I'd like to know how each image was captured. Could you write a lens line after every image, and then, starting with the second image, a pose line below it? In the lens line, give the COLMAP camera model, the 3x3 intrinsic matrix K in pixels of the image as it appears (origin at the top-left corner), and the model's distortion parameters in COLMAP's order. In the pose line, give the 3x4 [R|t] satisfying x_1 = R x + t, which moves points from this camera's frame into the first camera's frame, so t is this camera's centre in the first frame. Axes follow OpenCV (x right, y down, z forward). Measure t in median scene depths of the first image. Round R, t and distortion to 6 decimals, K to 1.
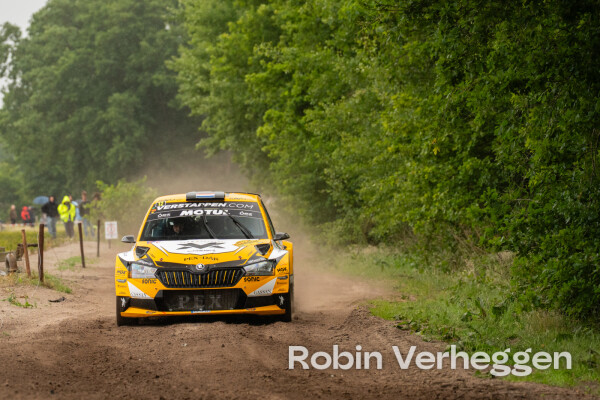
lens RADIAL K [[2987.9, 0, 194.1], [0, 2987.9, 237.1], [0, 0, 1]] dist [1.455728, 8.295391]
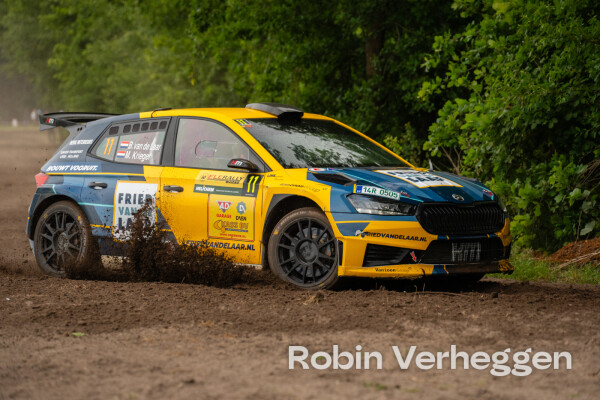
lens RADIAL K [[2481.2, 0, 302.6], [0, 2481.2, 200.4], [0, 0, 1]] dist [1.665667, 9.116690]
pose [[0.991331, 0.005156, 0.131288, -0.014689], [-0.008572, 0.999639, 0.025466, -0.003214], [-0.131109, -0.026371, 0.991017, -0.117397]]
